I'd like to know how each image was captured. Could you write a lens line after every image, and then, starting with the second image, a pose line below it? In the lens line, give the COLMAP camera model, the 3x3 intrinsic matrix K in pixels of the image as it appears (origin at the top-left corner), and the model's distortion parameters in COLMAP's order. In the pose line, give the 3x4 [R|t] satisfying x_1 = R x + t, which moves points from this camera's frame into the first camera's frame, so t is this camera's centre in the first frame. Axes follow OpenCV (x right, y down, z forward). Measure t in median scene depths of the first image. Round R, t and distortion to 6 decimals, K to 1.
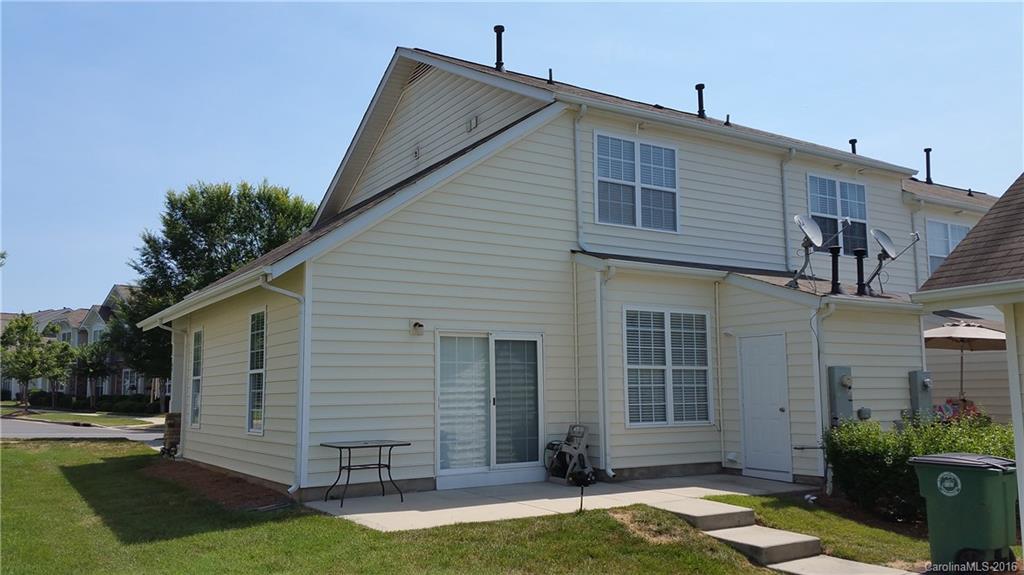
lens RADIAL K [[846.6, 0, 512.0], [0, 846.6, 287.5], [0, 0, 1]] dist [0.189727, -0.426678]
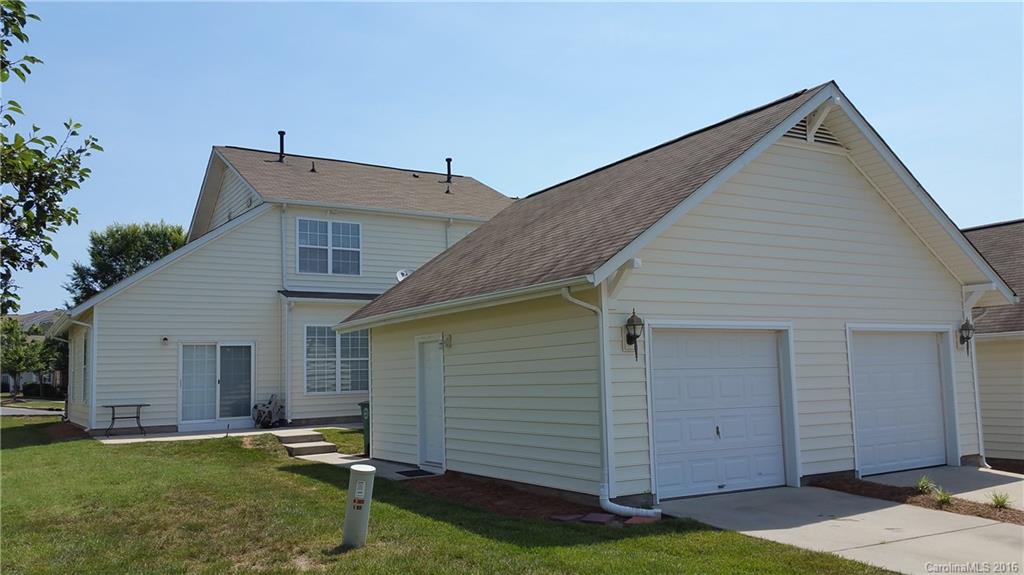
lens RADIAL K [[846.6, 0, 512.0], [0, 846.6, 287.5], [0, 0, 1]] dist [0.189727, -0.426678]
pose [[0.999739, -0.018406, -0.013511, 0.535258], [0.018619, 0.999701, 0.015854, -0.066013], [0.013215, -0.016102, 0.999783, -0.657260]]
